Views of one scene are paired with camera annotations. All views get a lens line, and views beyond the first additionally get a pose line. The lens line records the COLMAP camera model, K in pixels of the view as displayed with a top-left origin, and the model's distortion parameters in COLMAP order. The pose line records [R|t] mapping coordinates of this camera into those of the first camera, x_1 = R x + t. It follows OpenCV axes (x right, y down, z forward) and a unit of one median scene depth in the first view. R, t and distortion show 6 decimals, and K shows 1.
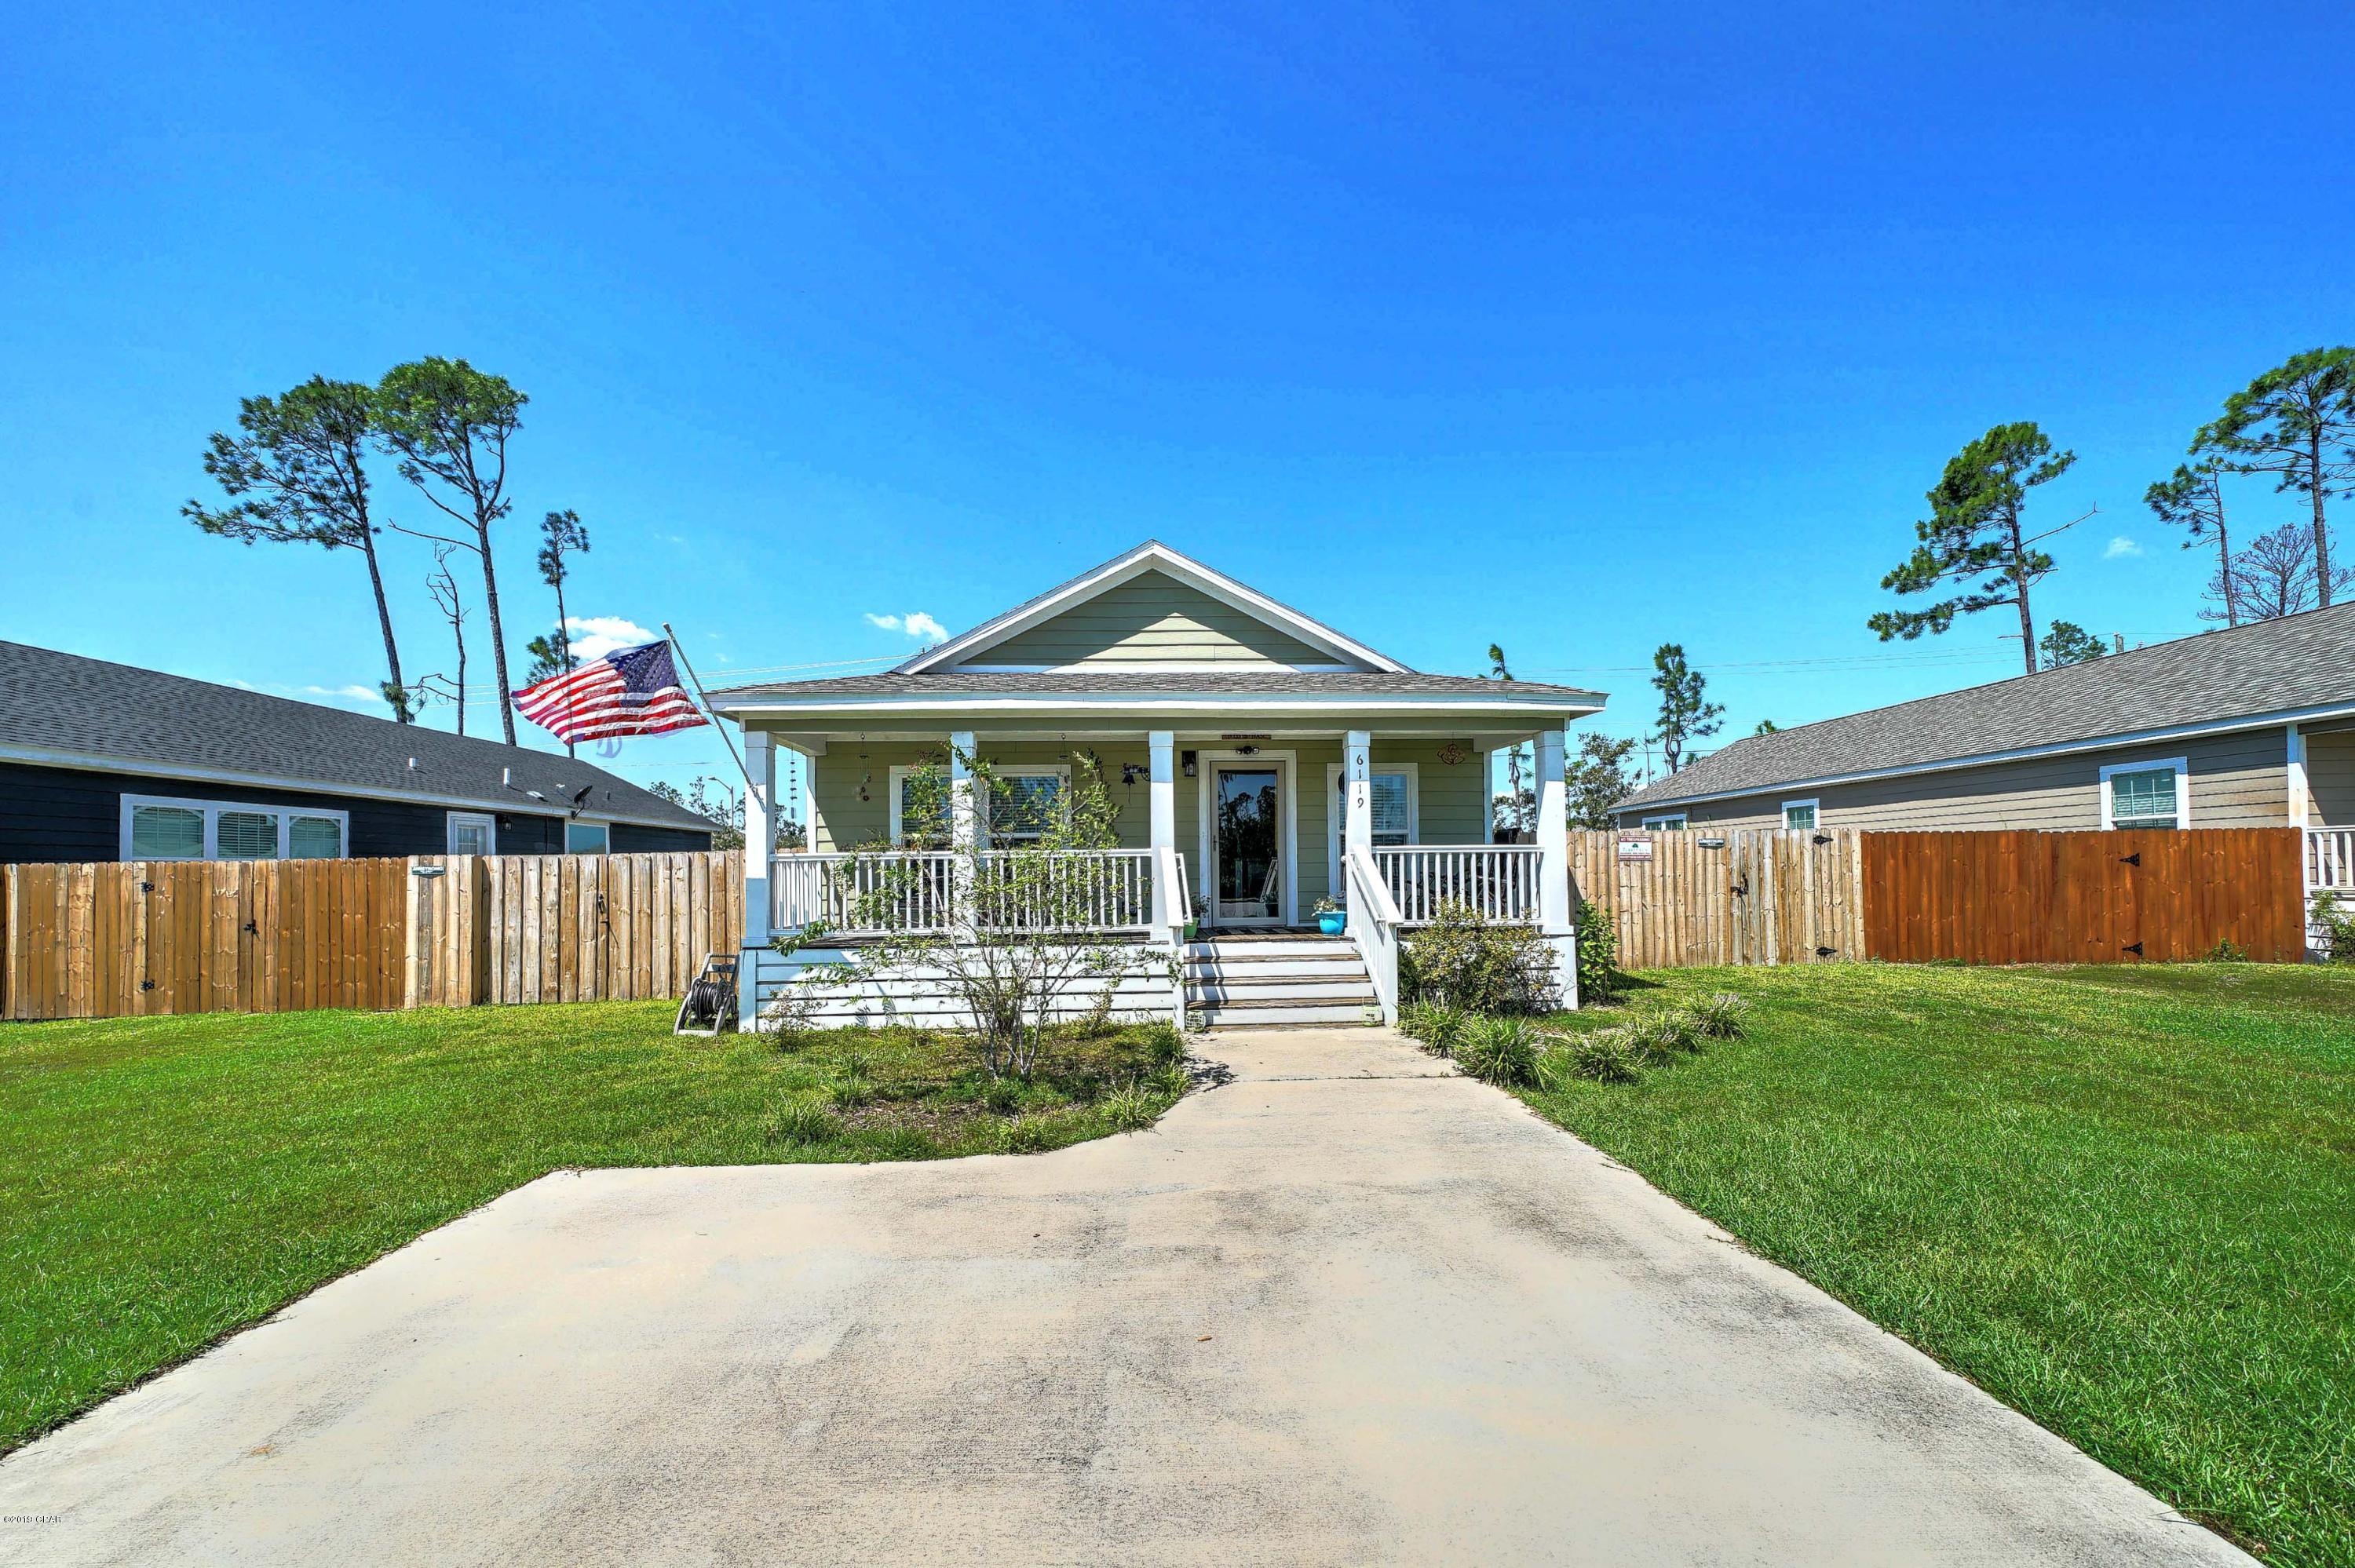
lens RADIAL K [[805.5, 0, 1179.5], [0, 805.5, 857.1], [0, 0, 1]] dist [0.003404, -0.000978]
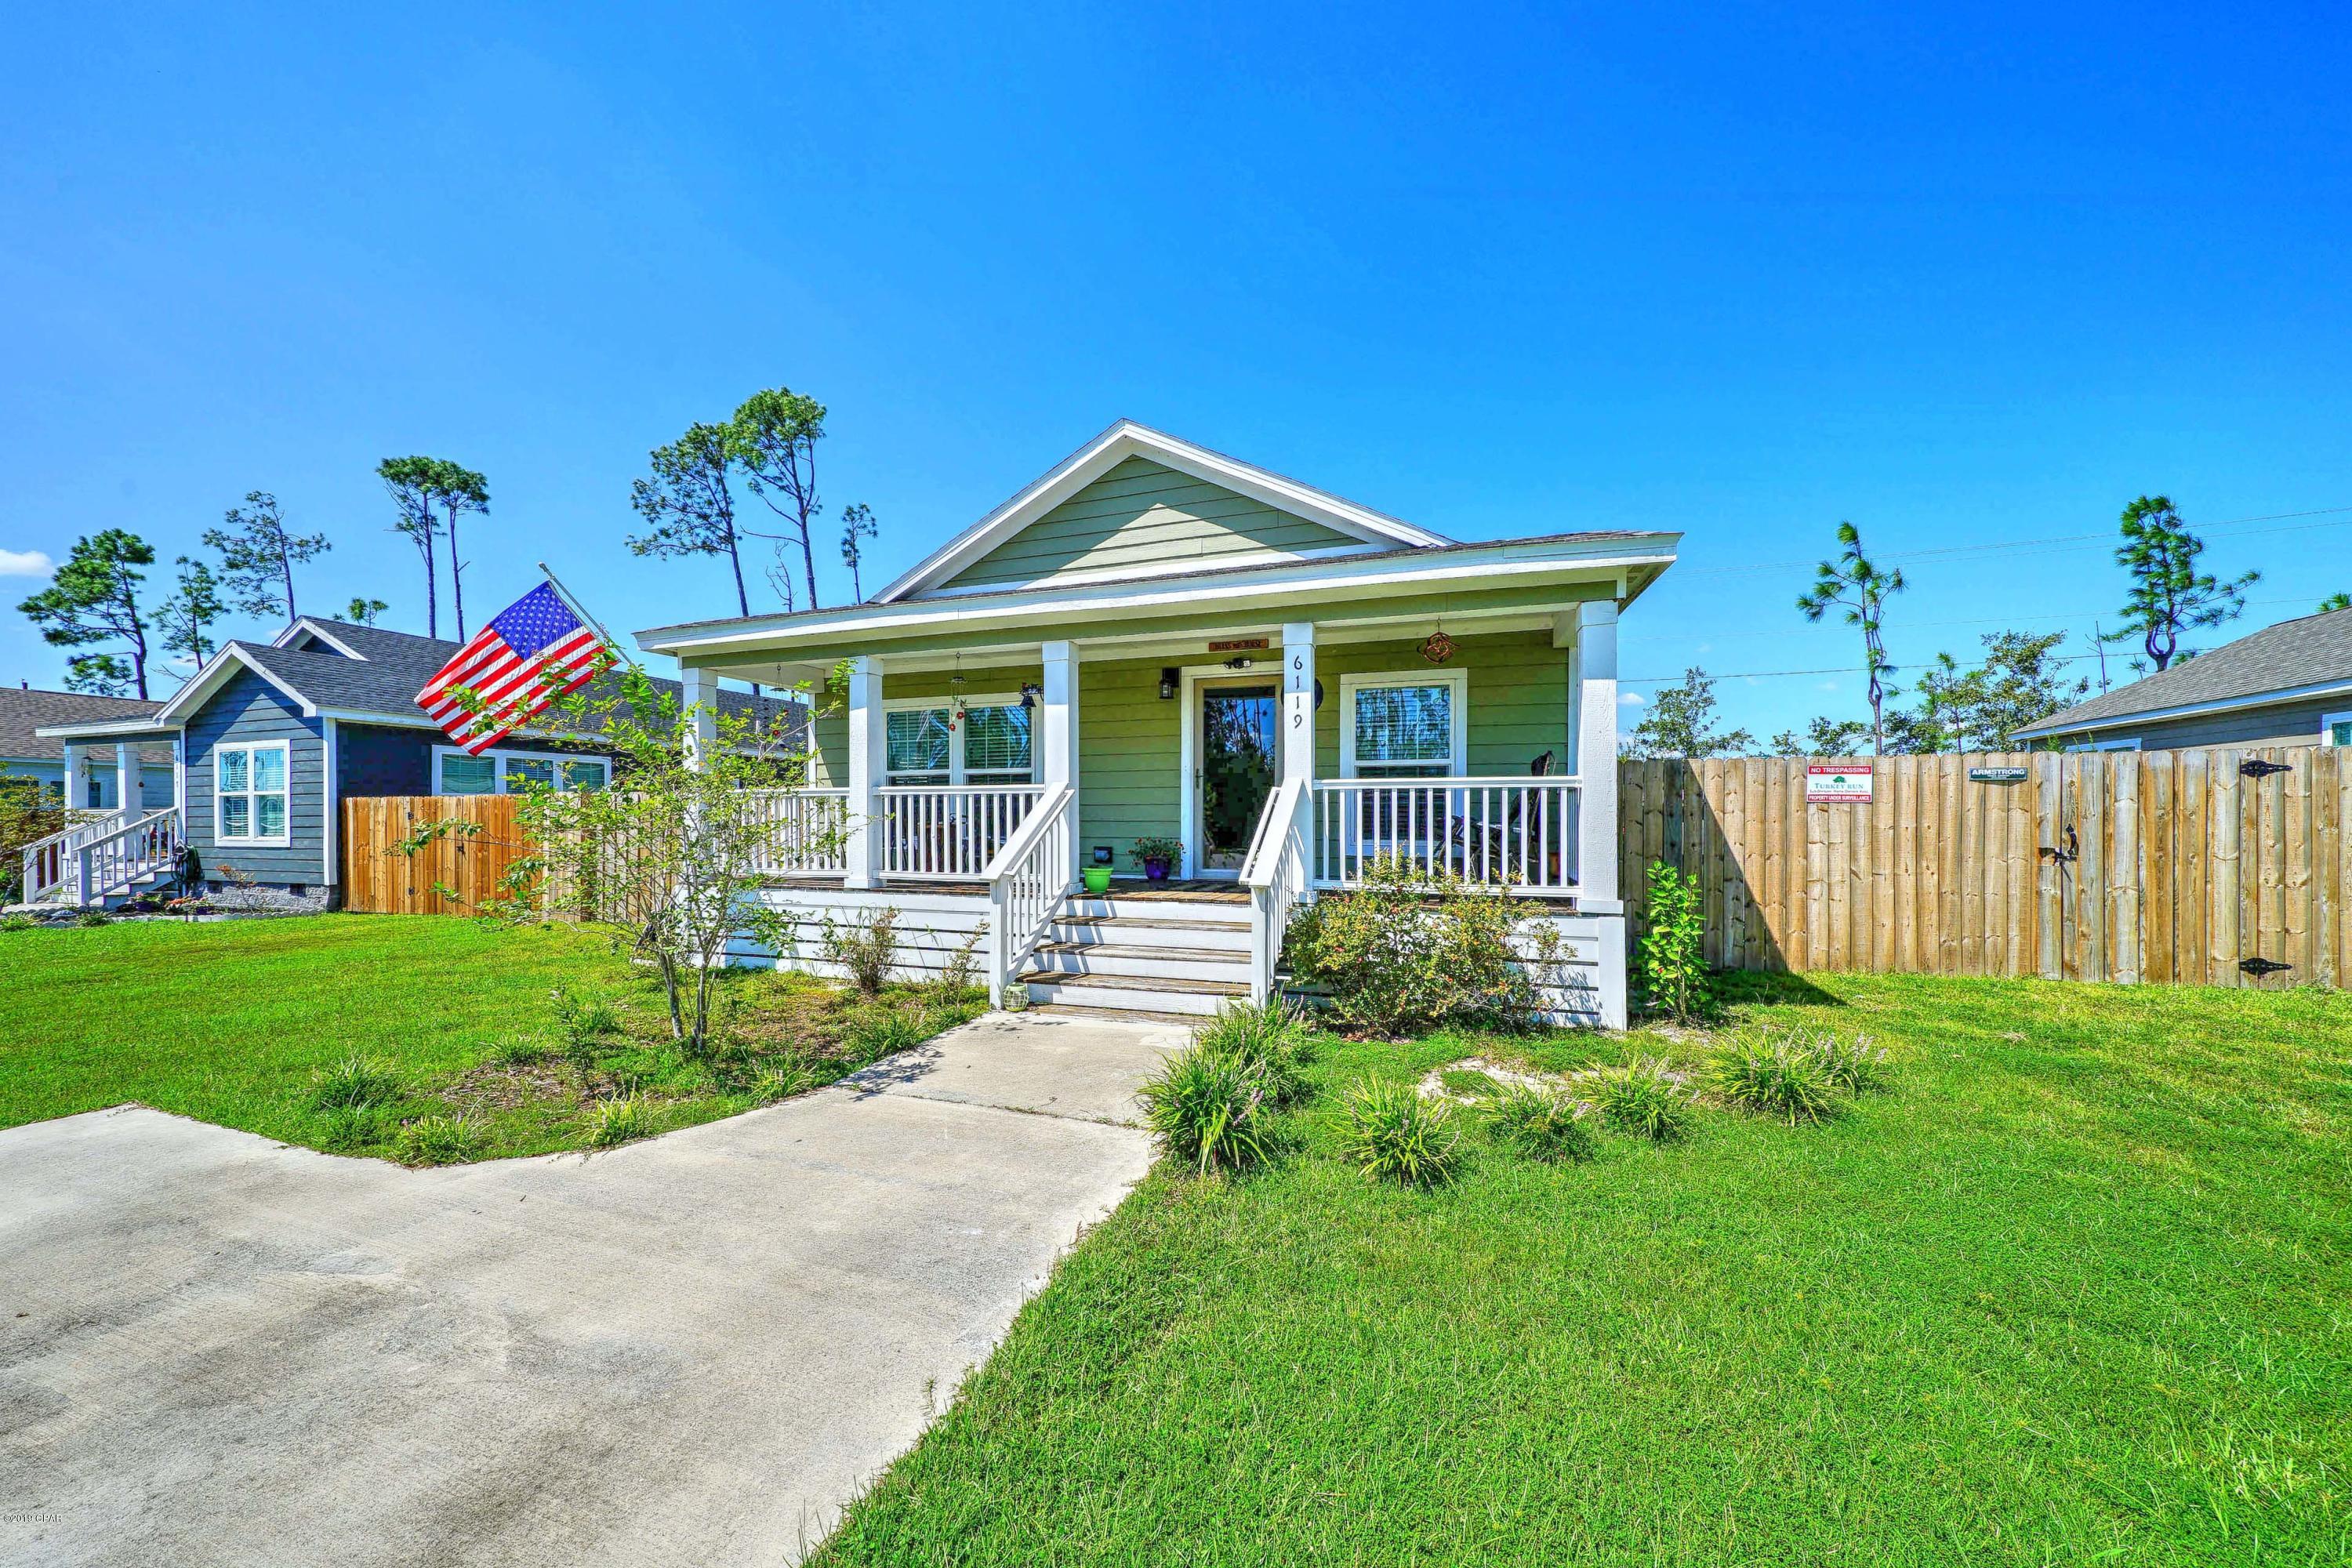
lens RADIAL K [[804.6, 0, 1193.5], [0, 804.6, 808.8], [0, 0, 1]] dist [0.003404, -0.000978]
pose [[0.934651, 0.008241, -0.355472, 0.312431], [-0.005657, 0.999949, 0.008309, 0.006787], [0.355522, -0.005756, 0.934650, 0.217978]]
